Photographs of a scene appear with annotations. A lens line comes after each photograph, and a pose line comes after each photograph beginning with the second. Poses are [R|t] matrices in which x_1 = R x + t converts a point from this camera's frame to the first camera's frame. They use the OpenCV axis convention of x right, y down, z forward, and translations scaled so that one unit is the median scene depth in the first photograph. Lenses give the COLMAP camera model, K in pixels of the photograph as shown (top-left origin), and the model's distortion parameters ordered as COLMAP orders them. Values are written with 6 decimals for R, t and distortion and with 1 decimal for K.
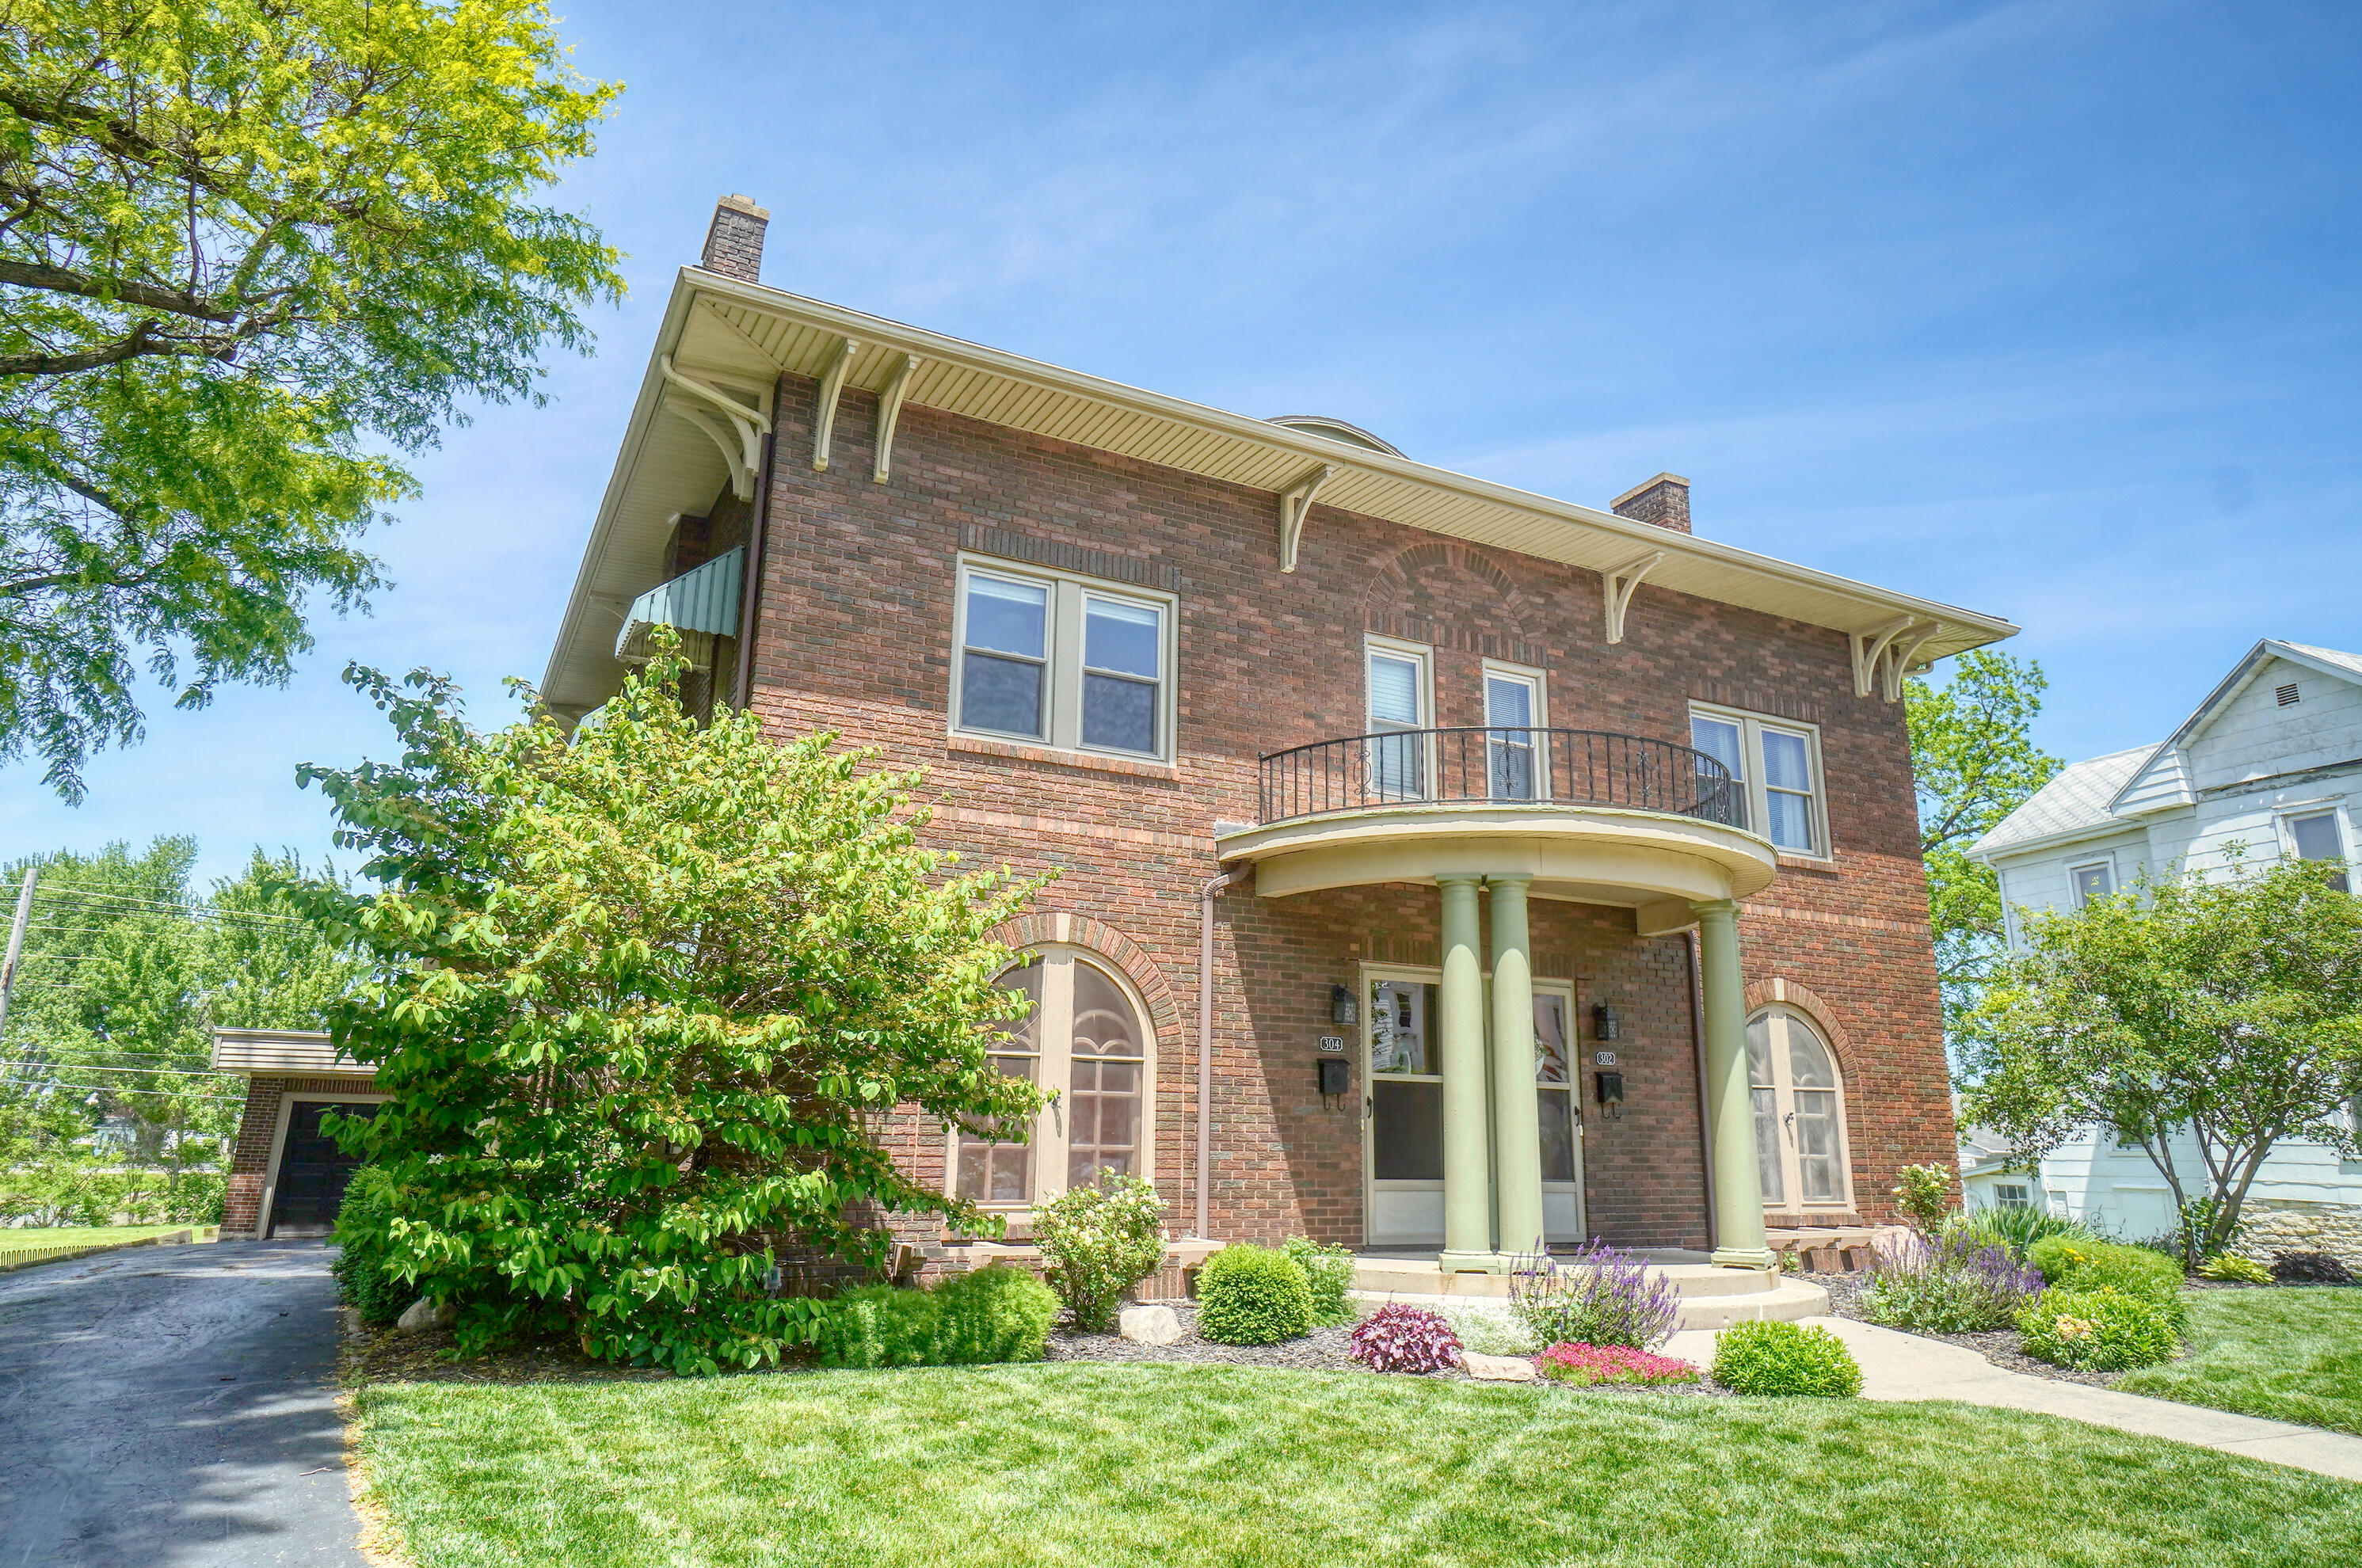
lens RADIAL K [[1425.0, 0, 1185.5], [0, 1425.0, 784.6], [0, 0, 1]] dist [0.019014, 0.002779]
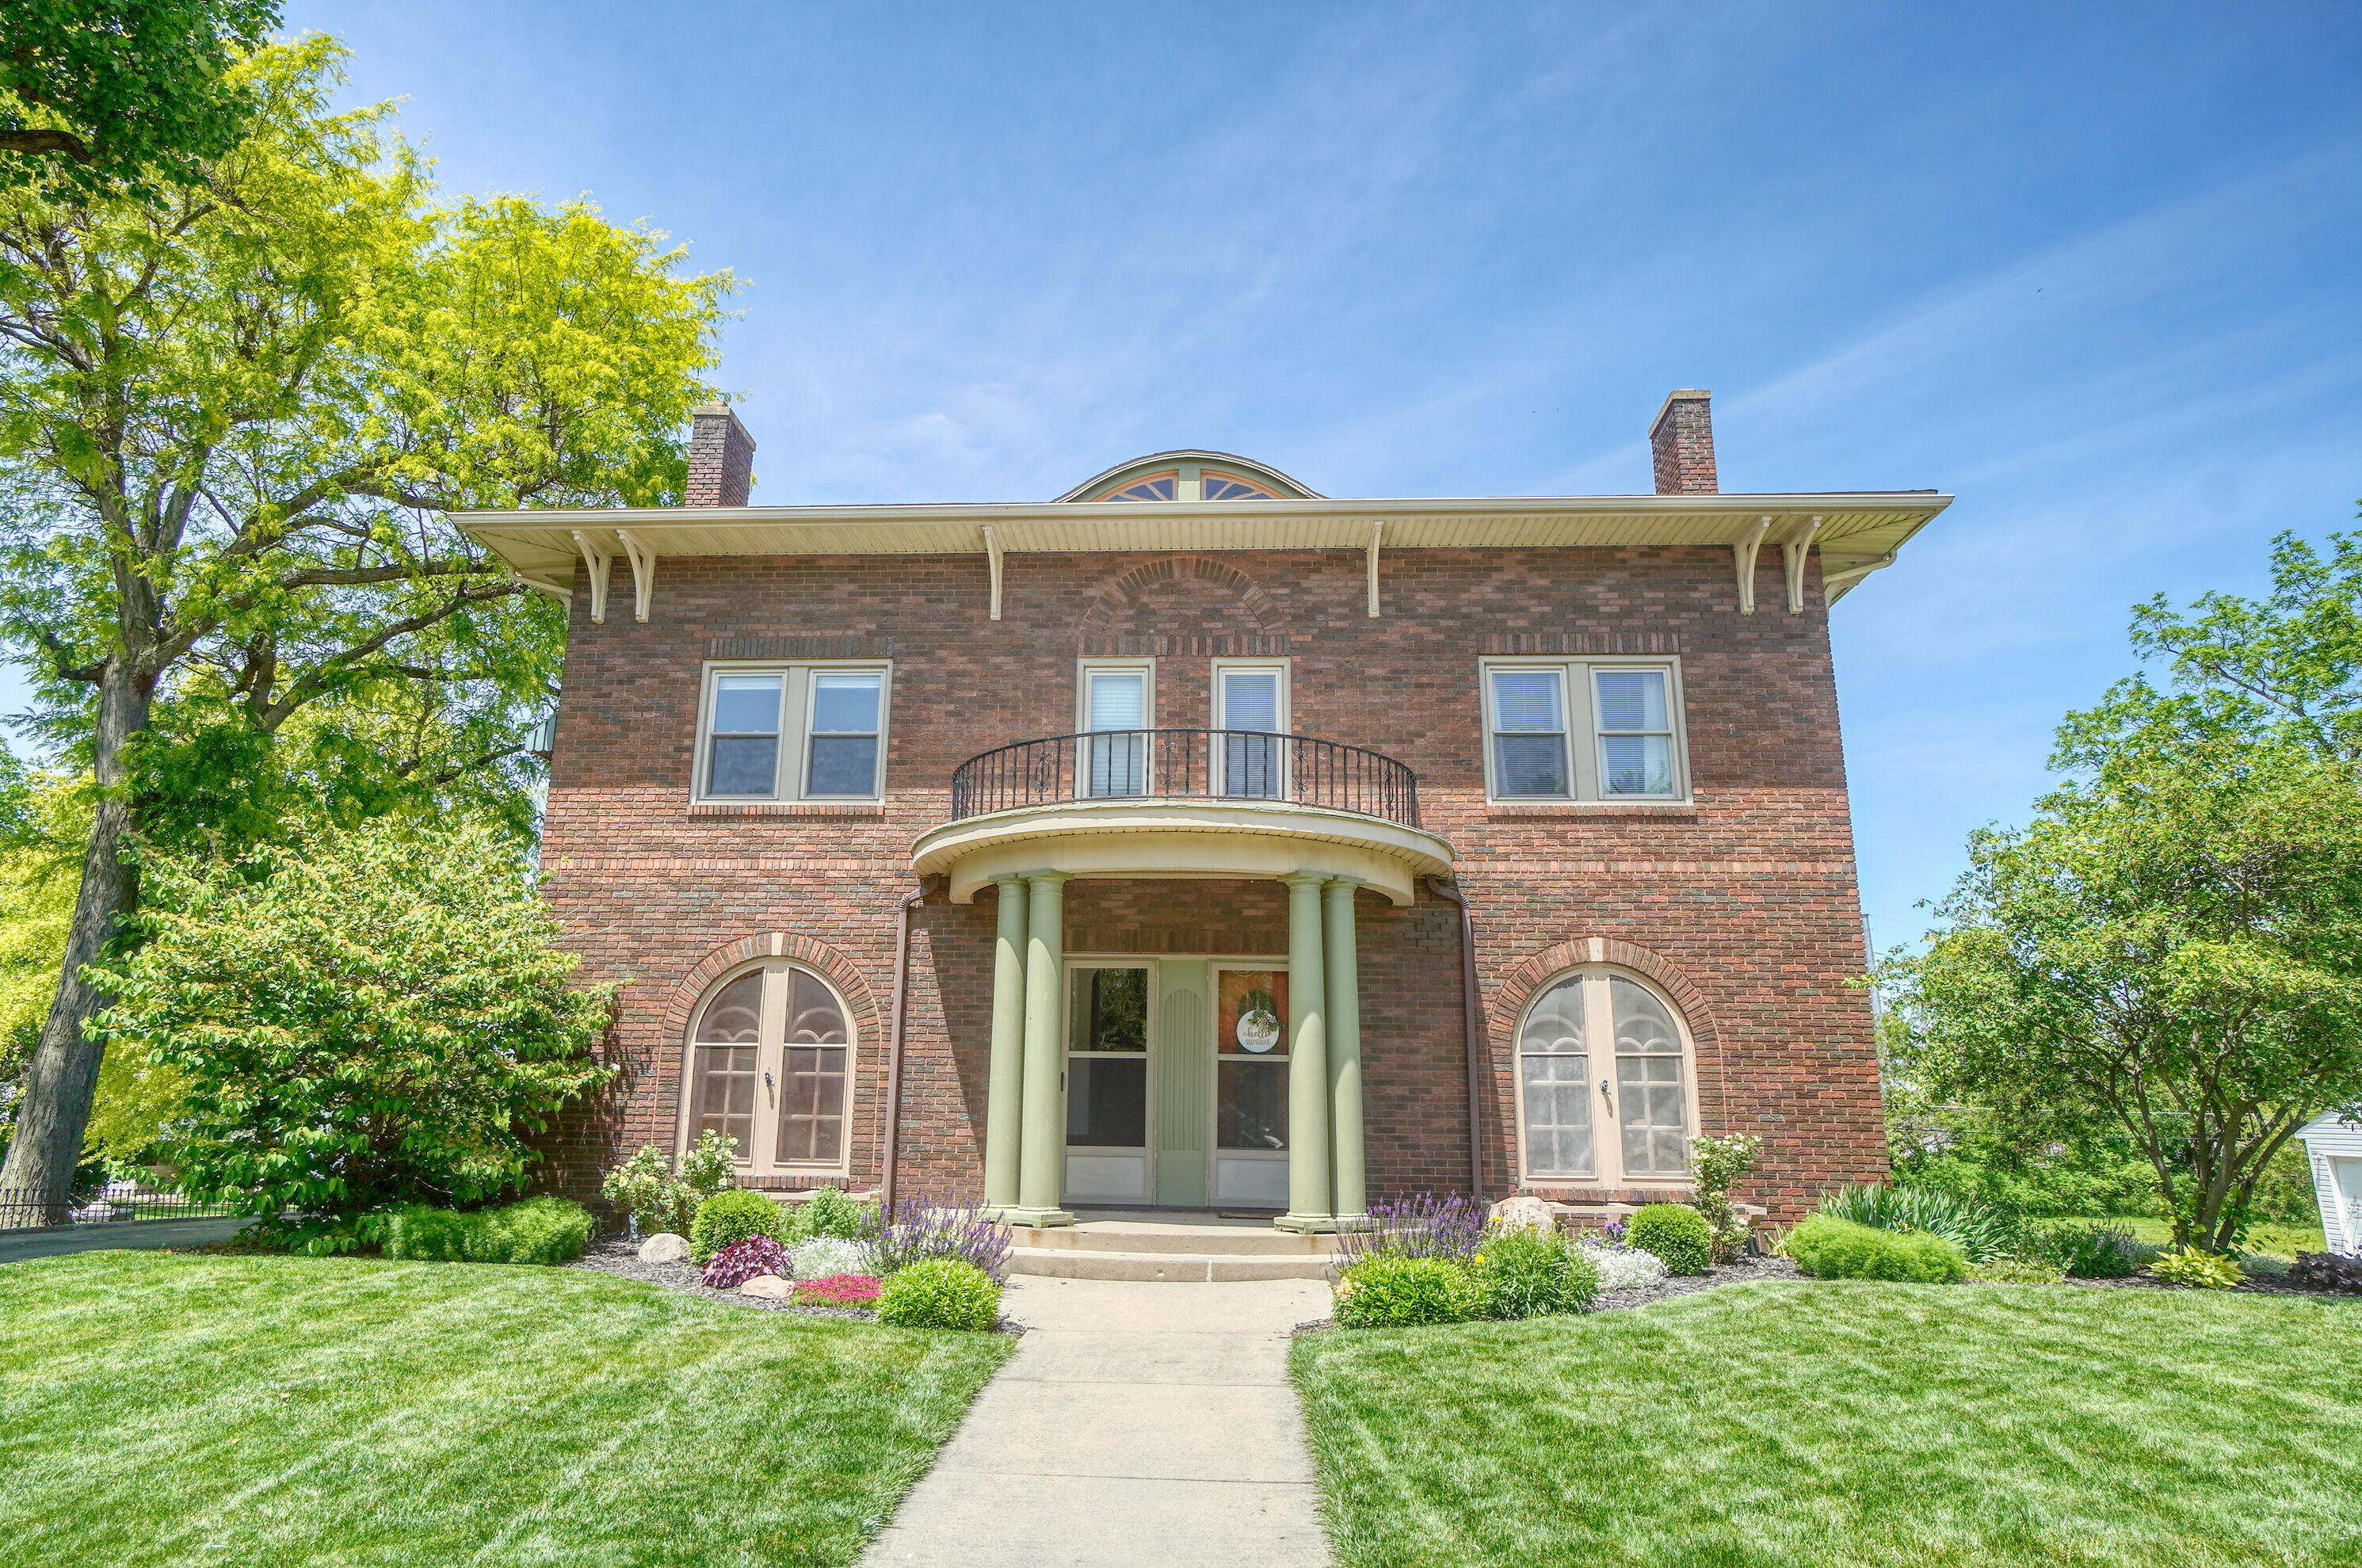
lens RADIAL K [[1425.1, 0, 1164.9], [0, 1425.1, 773.5], [0, 0, 1]] dist [0.019014, 0.002779]
pose [[0.865052, -0.124646, -0.485951, 0.766421], [0.121682, 0.991849, -0.037799, 0.035908], [0.486701, -0.026433, 0.873168, 0.058090]]
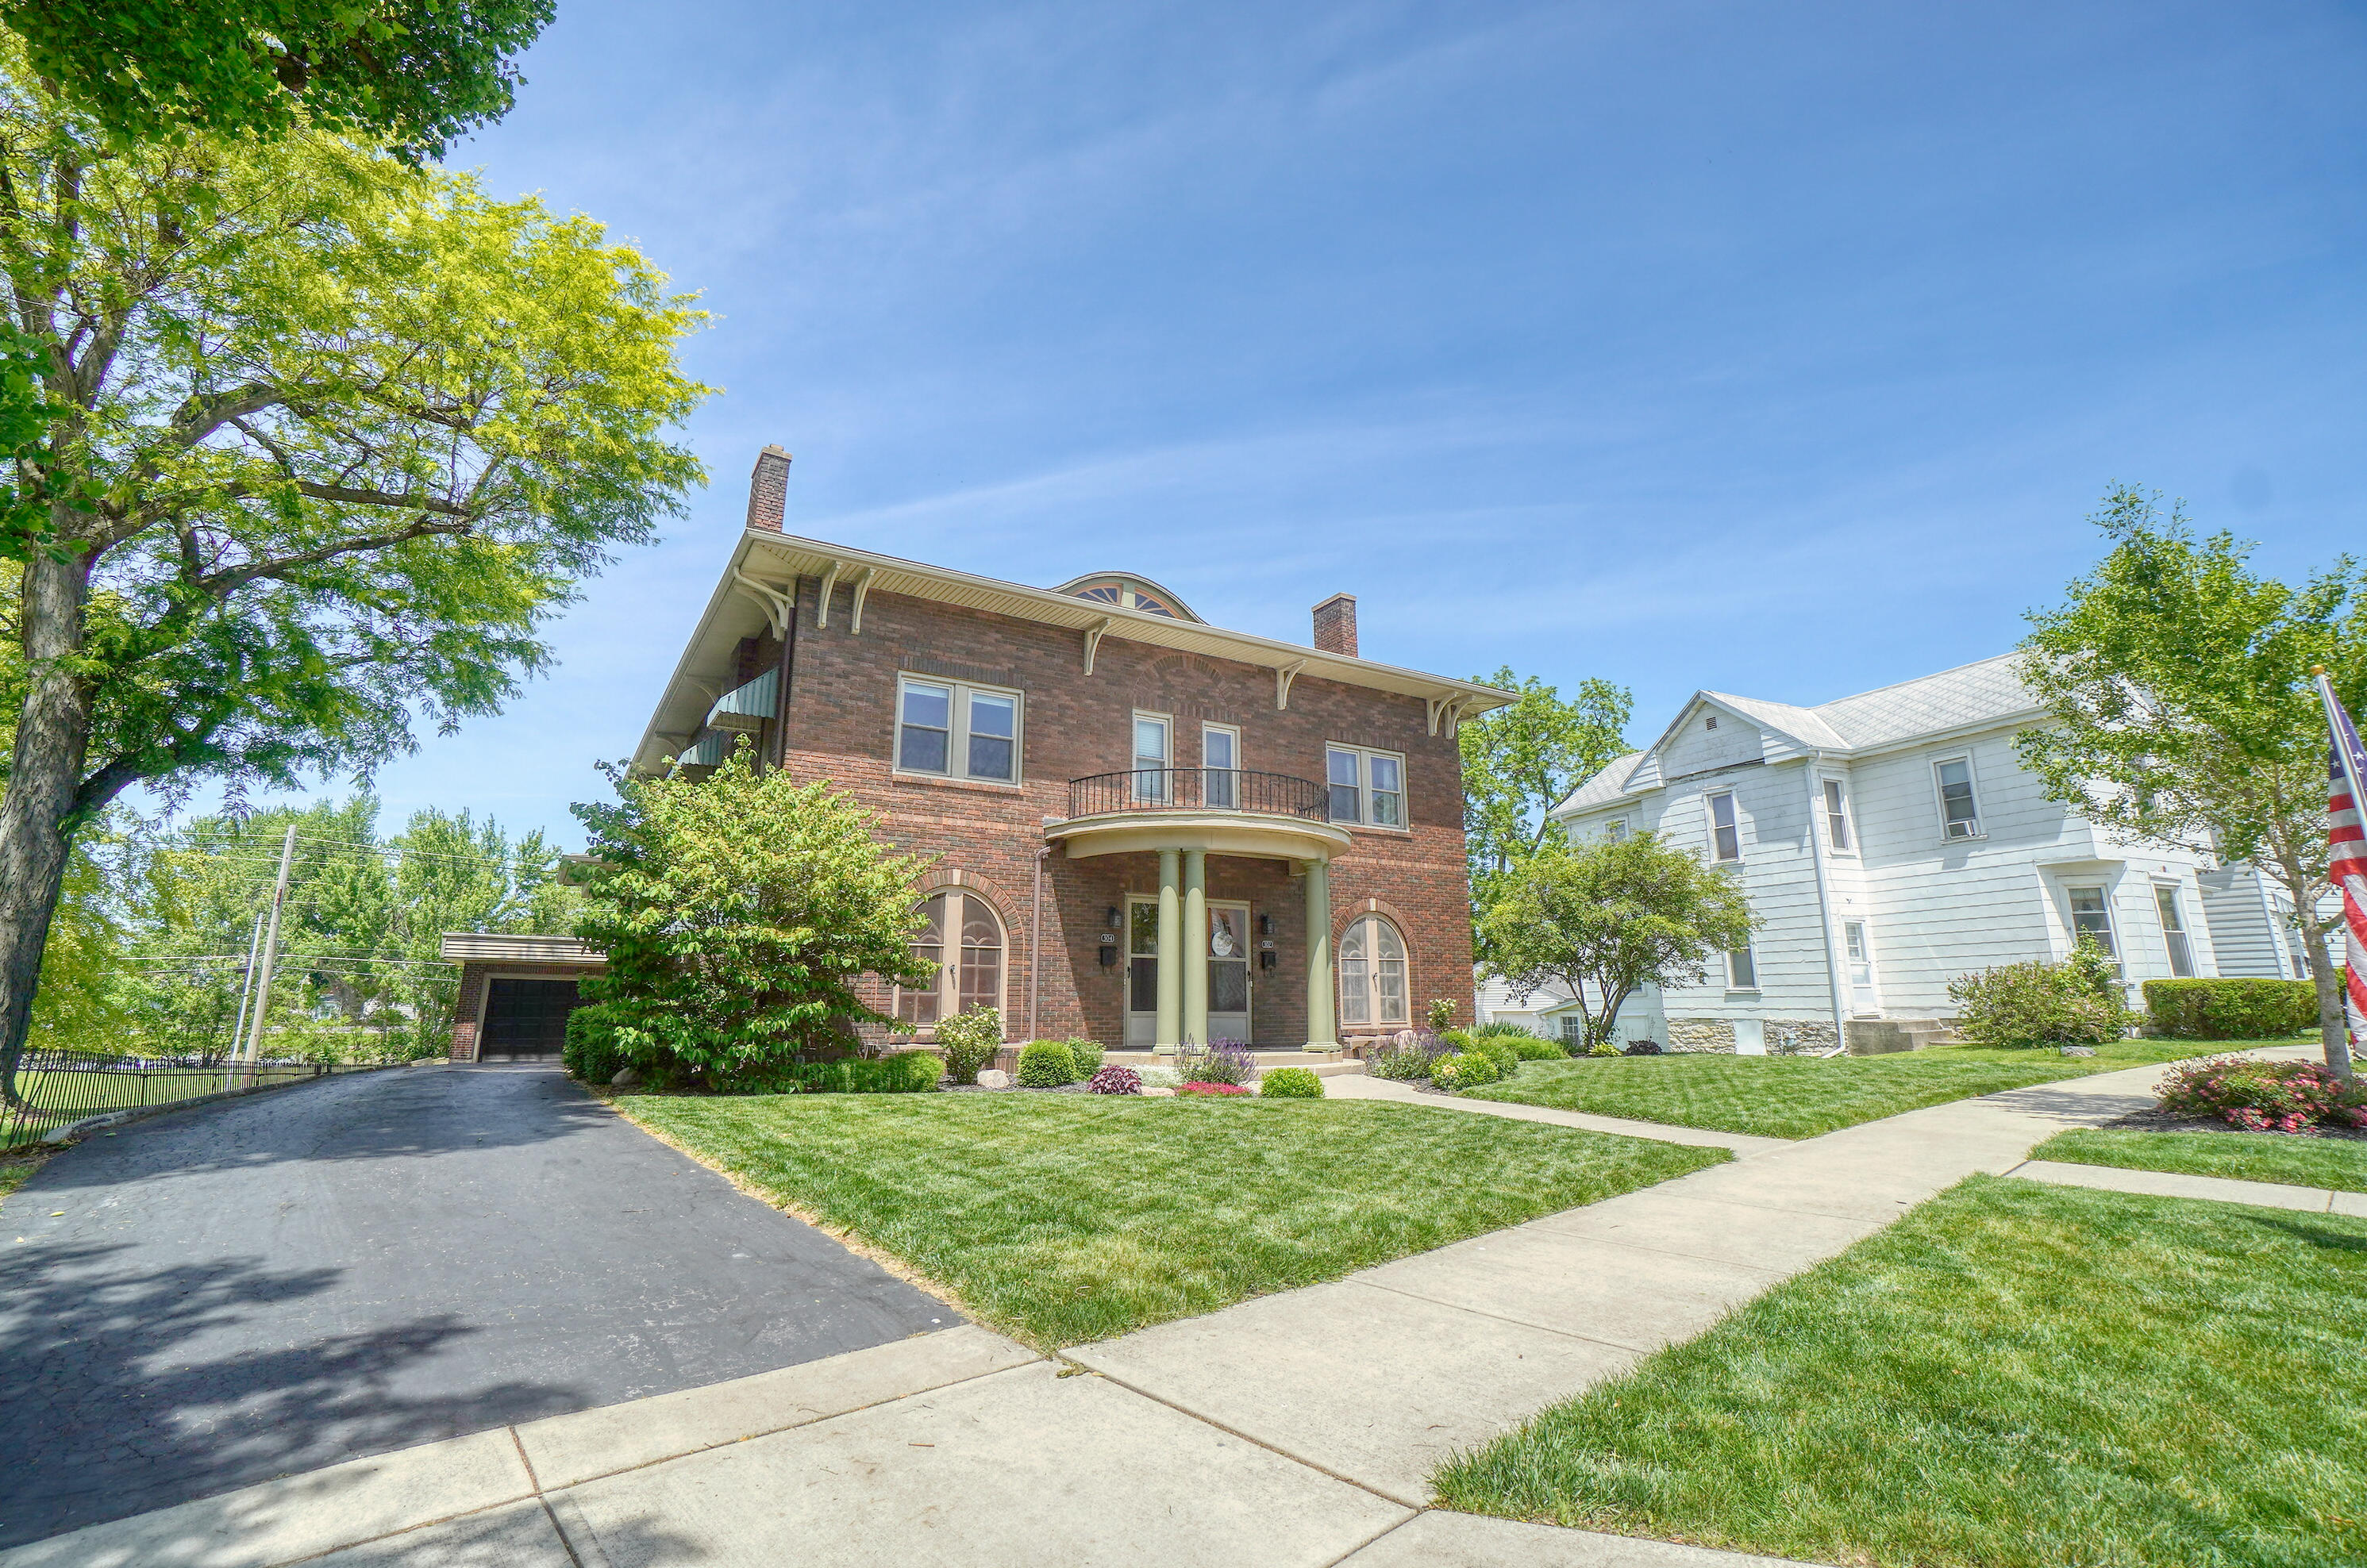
lens RADIAL K [[1035.8, 0, 1164.1], [0, 1035.8, 777.6], [0, 0, 1]] dist [-0.030094, 0.004457]
pose [[0.997848, -0.001010, 0.065569, 0.085276], [-0.000688, 0.999665, 0.025871, -0.057251], [-0.065573, -0.025861, 0.997513, -0.315464]]
